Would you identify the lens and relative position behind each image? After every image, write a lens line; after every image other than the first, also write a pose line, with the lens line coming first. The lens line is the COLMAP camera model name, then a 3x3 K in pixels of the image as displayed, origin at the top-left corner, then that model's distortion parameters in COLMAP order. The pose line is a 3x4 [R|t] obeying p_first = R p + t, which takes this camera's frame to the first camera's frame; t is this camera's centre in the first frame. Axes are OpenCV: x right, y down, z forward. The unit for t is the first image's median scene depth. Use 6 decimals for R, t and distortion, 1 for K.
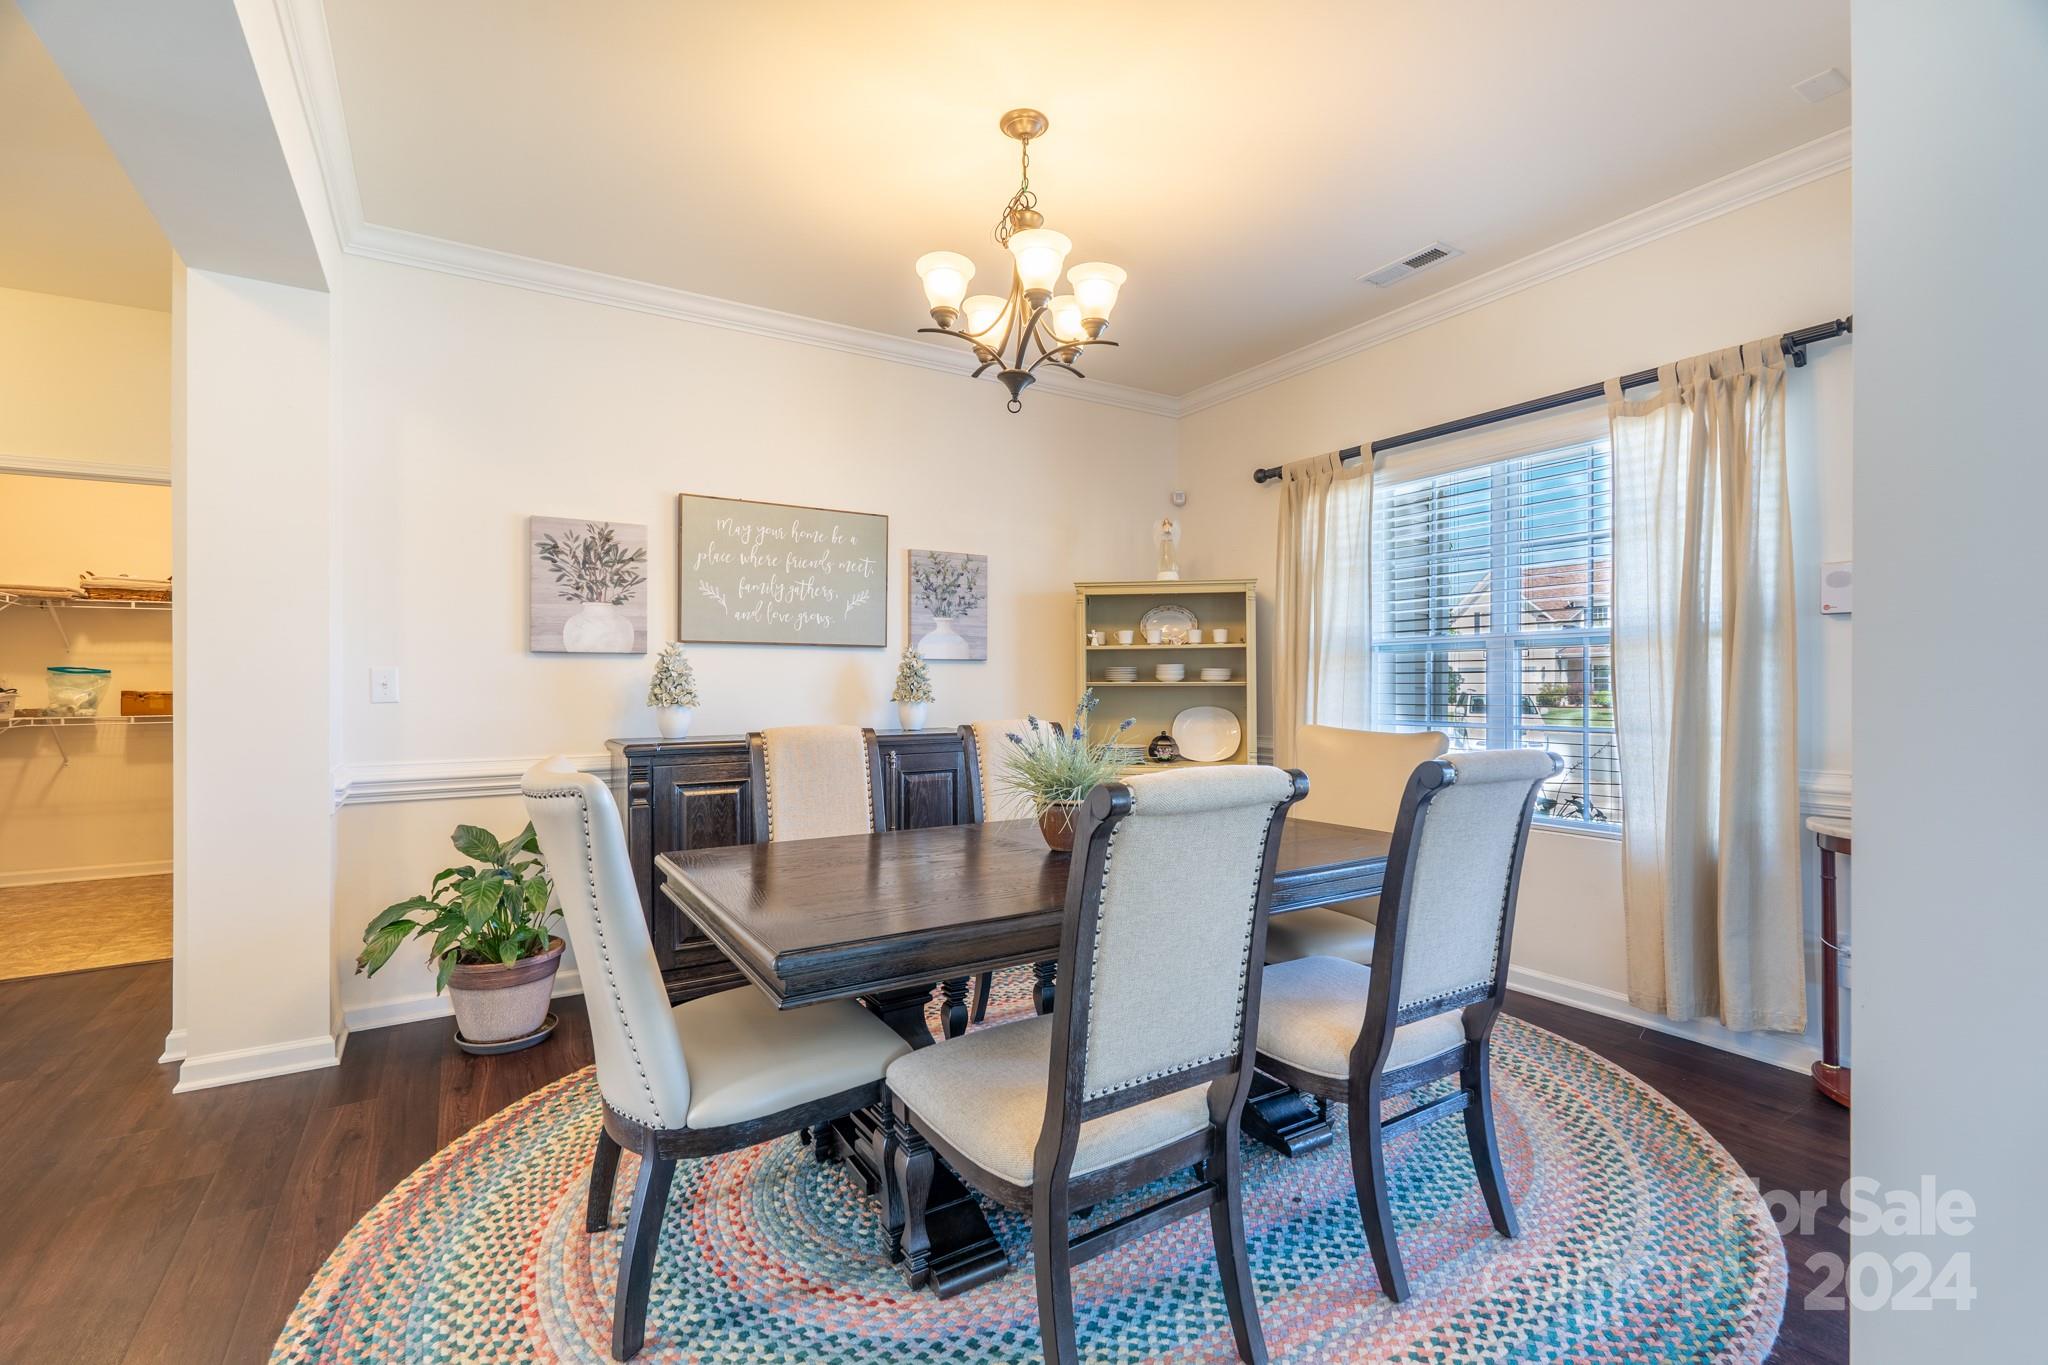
lens RADIAL K [[930.2, 0, 1027.7], [0, 930.2, 682.6], [0, 0, 1]] dist [-0.001547, -0.000037]
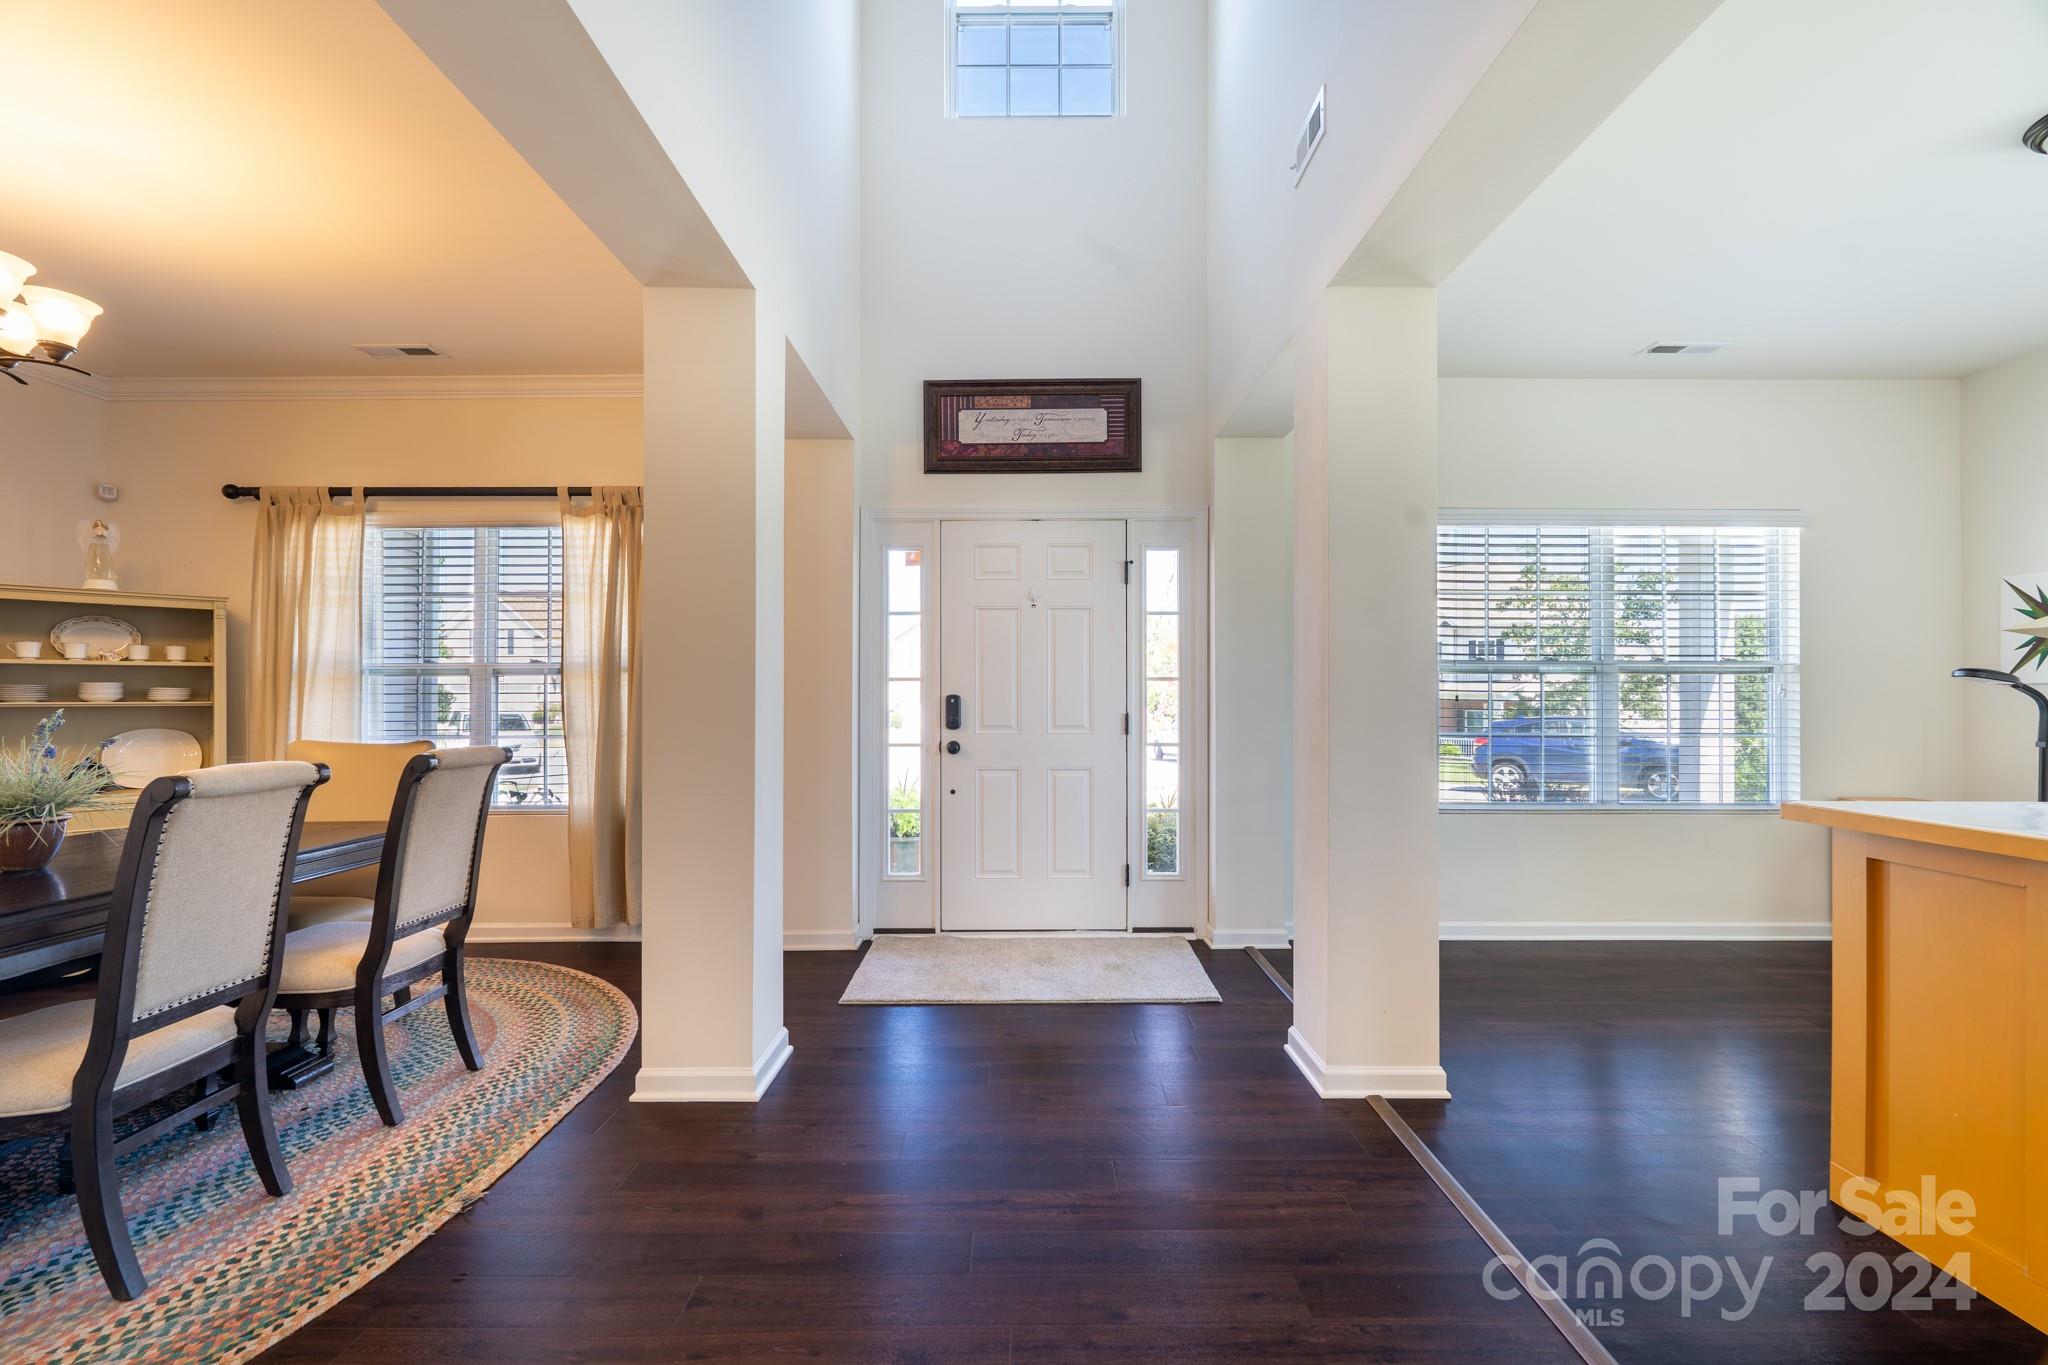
lens RADIAL K [[930.2, 0, 1029.2], [0, 930.2, 690.5], [0, 0, 1]] dist [-0.001547, -0.000037]
pose [[0.549098, 0.007486, 0.835724, -0.192995], [0.001926, 0.999946, -0.010223, -0.001952], [-0.835756, 0.007223, 0.549054, -0.441188]]
